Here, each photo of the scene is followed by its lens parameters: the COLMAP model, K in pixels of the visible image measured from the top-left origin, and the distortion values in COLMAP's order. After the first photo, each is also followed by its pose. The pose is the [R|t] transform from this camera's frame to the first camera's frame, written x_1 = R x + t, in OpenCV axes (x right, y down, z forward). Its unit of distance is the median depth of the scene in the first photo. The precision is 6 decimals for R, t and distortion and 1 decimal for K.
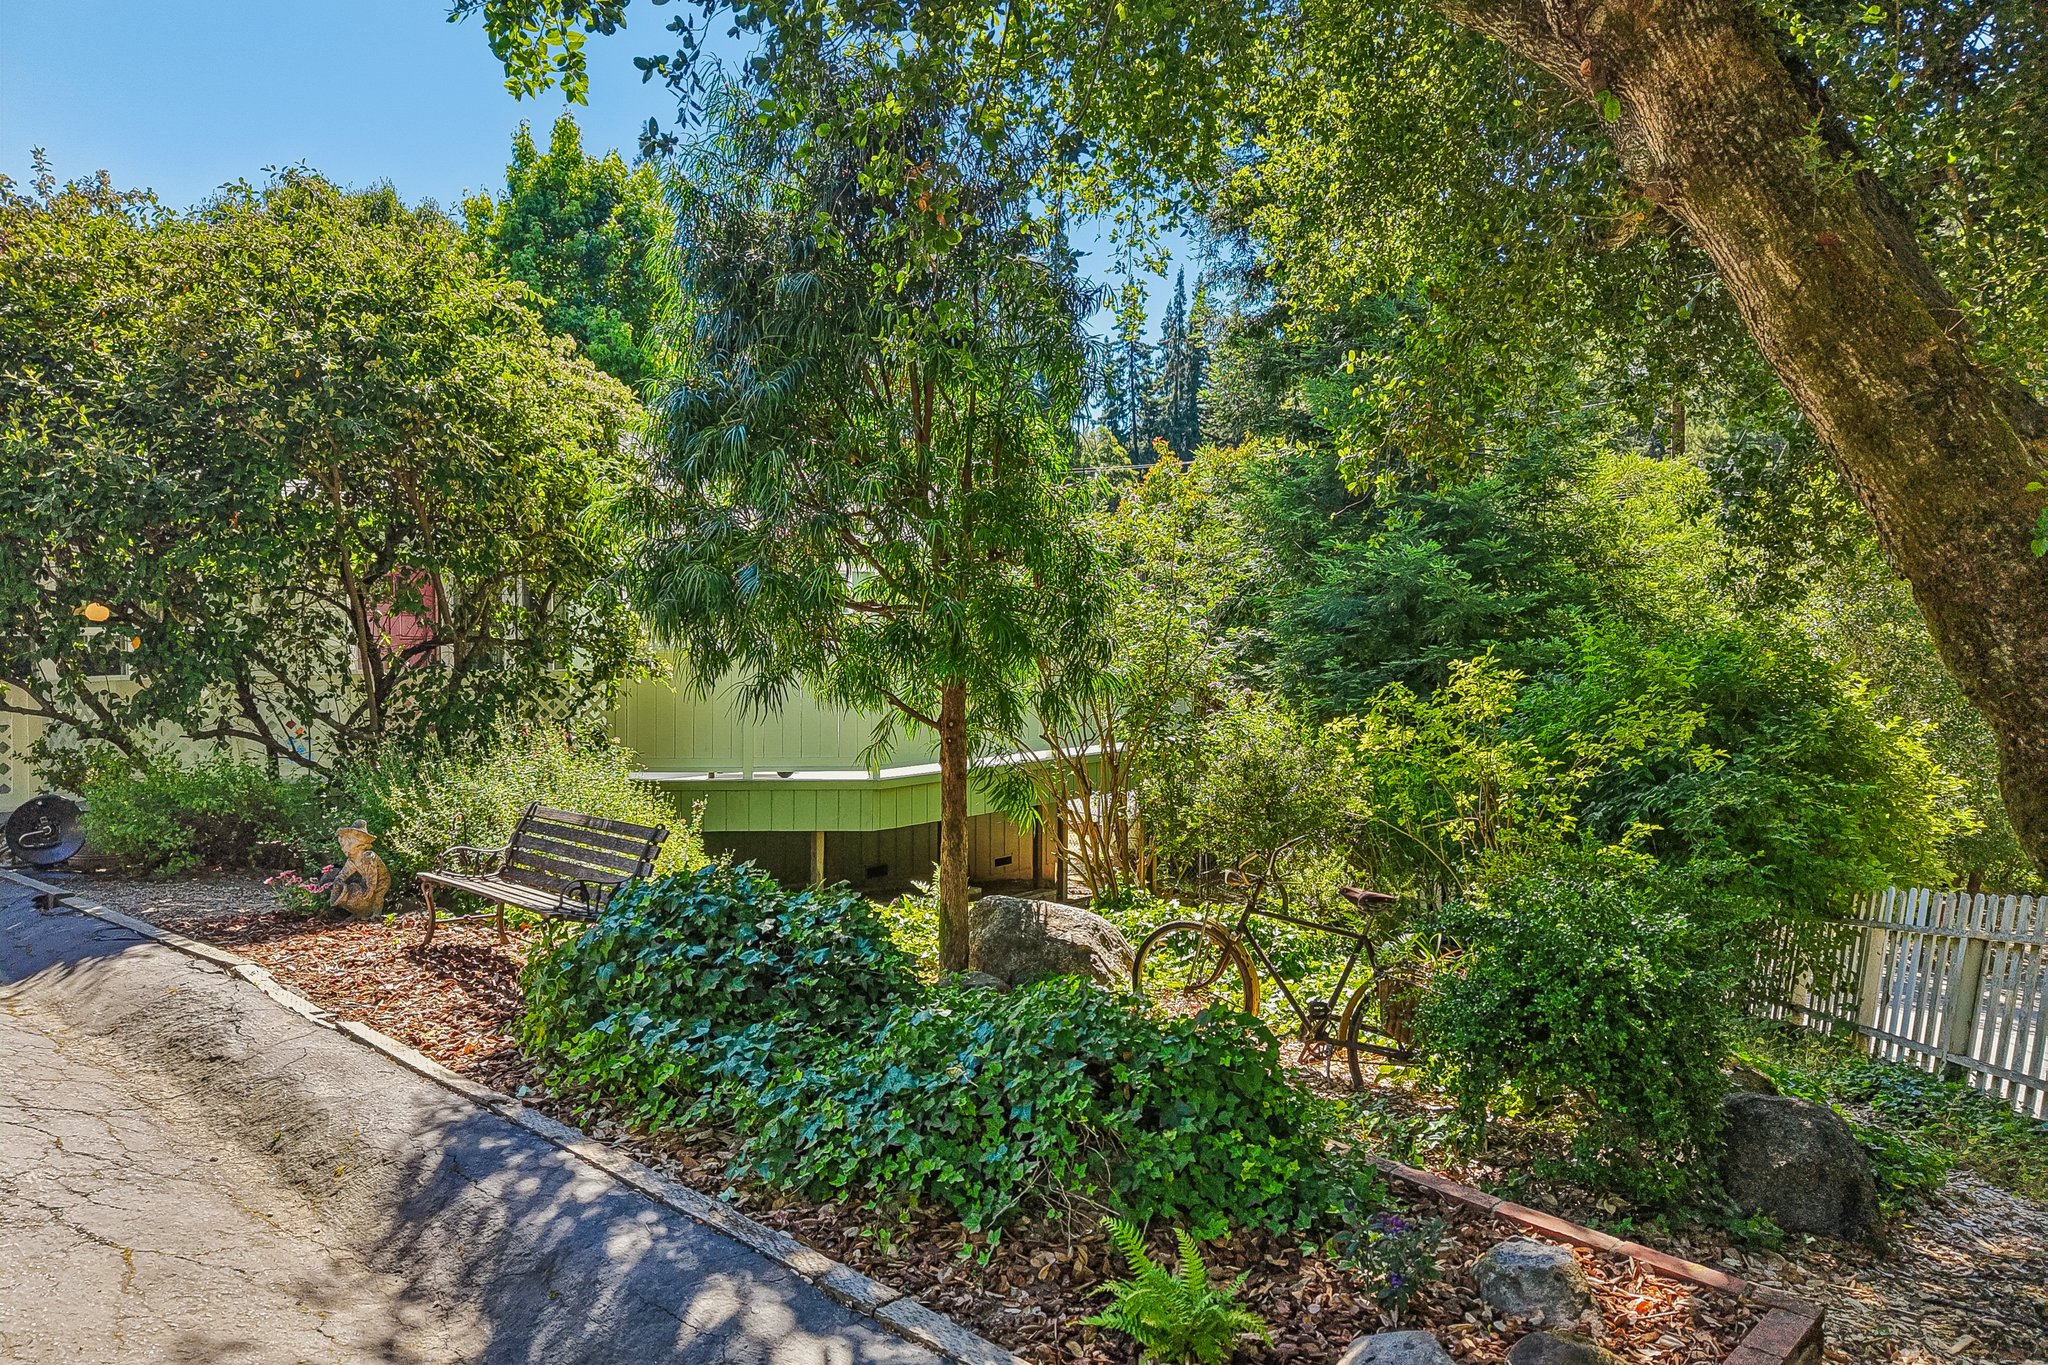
lens RADIAL K [[1356.2, 0, 1015.2], [0, 1356.2, 678.7], [0, 0, 1]] dist [0.017909, -0.025776]
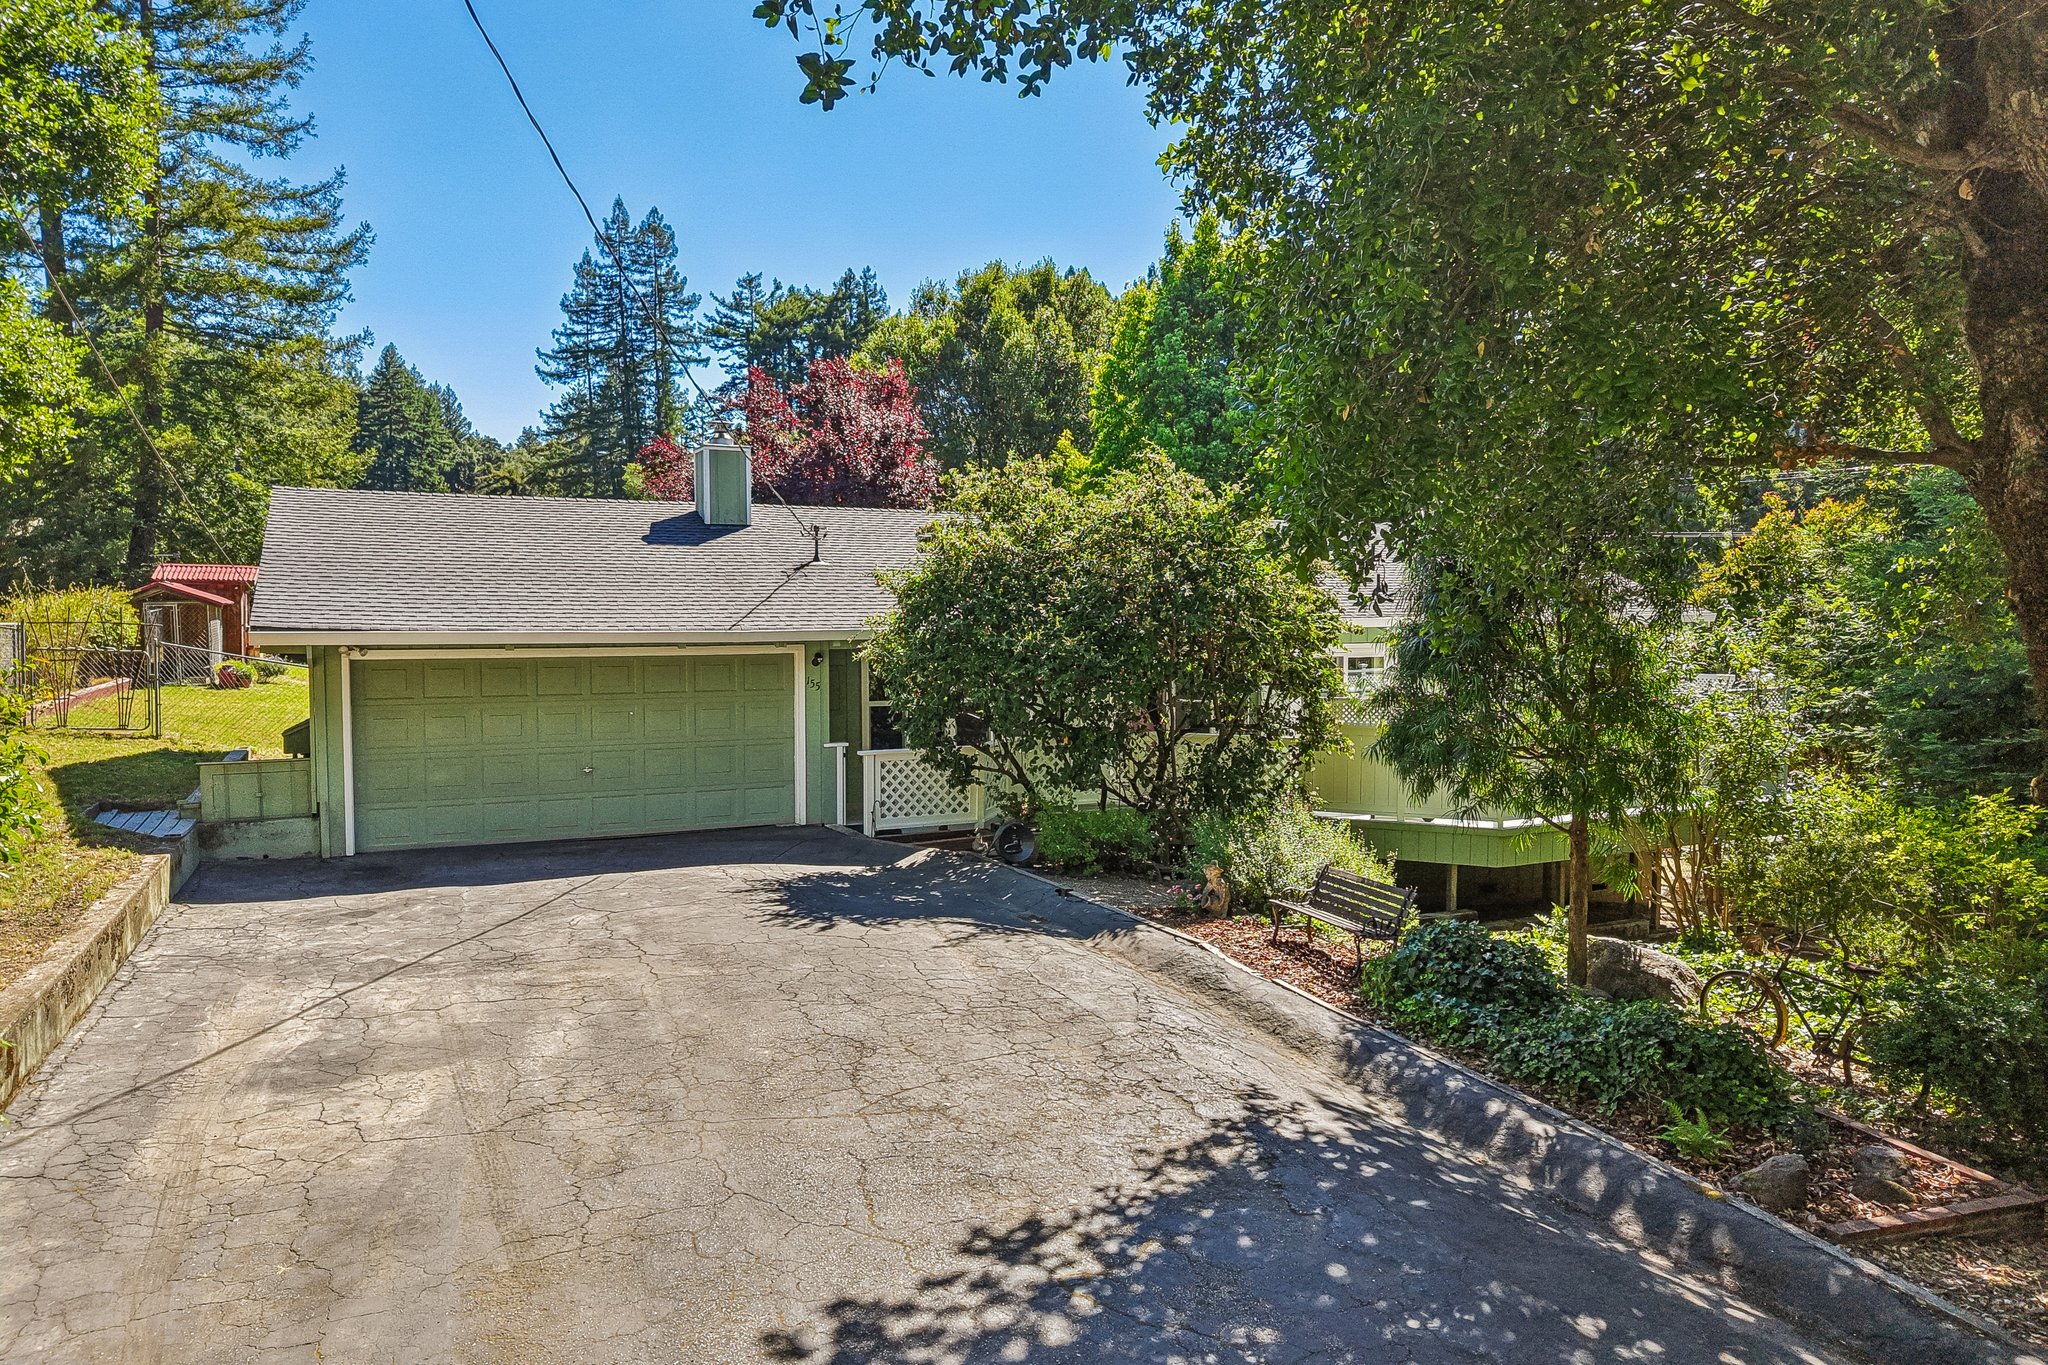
lens RADIAL K [[1356.2, 0, 1015.1], [0, 1356.2, 683.9], [0, 0, 1]] dist [0.017909, -0.025776]
pose [[0.916218, 0.023524, -0.399990, -0.029001], [-0.013701, 0.999531, 0.027401, -0.270313], [0.400447, -0.019625, 0.916110, -1.135476]]
